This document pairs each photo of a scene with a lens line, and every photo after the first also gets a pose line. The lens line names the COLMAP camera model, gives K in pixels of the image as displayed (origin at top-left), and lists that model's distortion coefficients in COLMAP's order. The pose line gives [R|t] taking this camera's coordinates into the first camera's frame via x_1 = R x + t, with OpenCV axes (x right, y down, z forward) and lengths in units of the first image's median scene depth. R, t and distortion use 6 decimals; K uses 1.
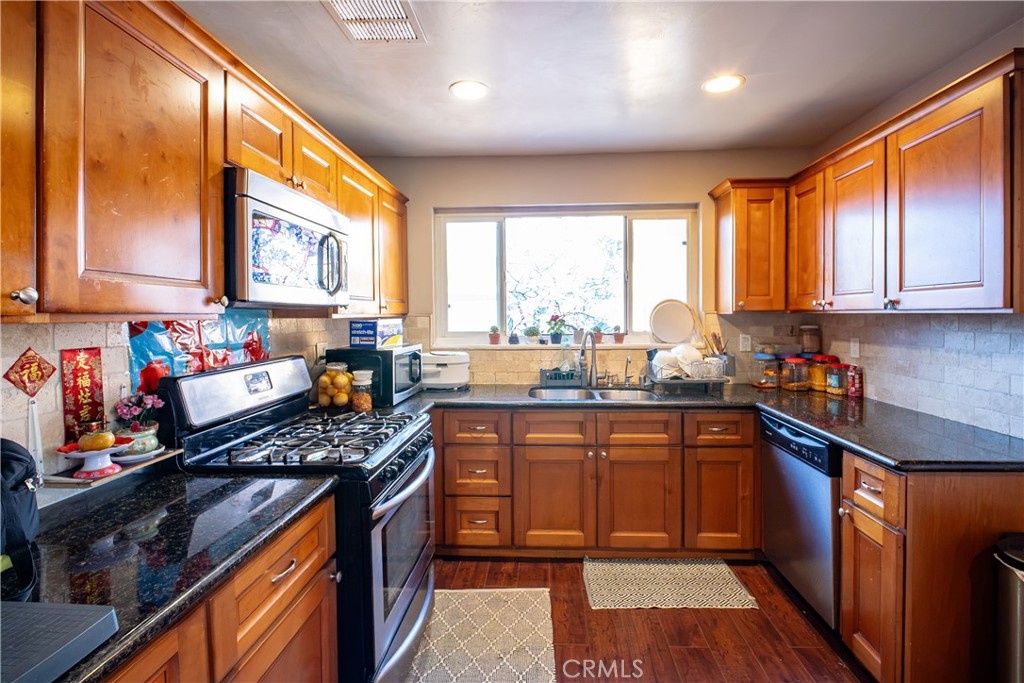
lens RADIAL K [[475.0, 0, 512.4], [0, 475.0, 322.3], [0, 0, 1]] dist [0.002147, -0.006703]
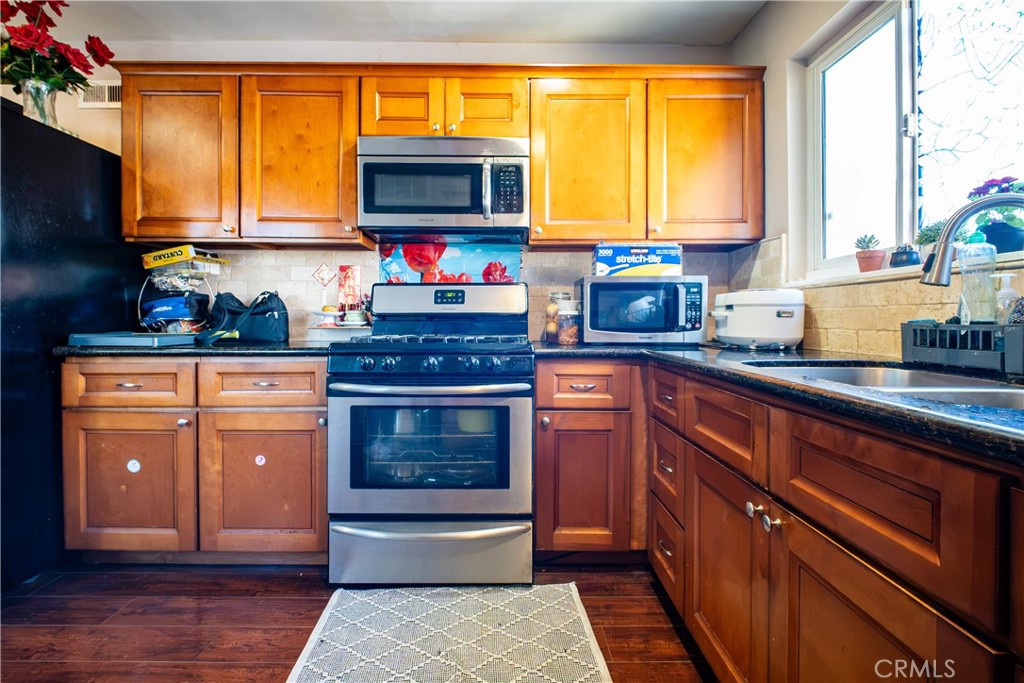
lens RADIAL K [[472.2, 0, 520.5], [0, 472.2, 320.7], [0, 0, 1]] dist [0.003773, -0.006657]
pose [[0.086058, 0.010809, -0.996231, 0.526510], [-0.020003, 0.999758, 0.009120, 0.123577], [0.996089, 0.019143, 0.086254, 0.763686]]
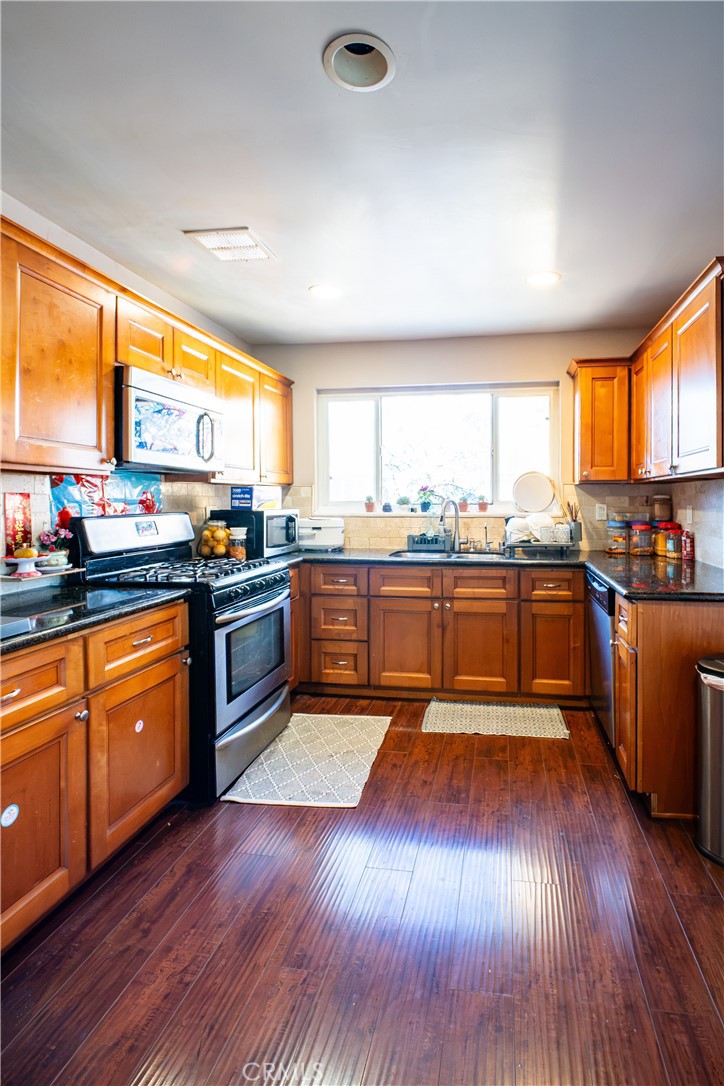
lens RADIAL K [[518.9, 0, 413.9], [0, 518.9, 503.0], [0, 0, 1]] dist [0.003637, 0.000458]
pose [[0.995530, 0.005544, -0.094278, 0.225443], [-0.006634, 0.999915, -0.011248, 0.048024], [0.094208, 0.011823, 0.995482, -0.236552]]
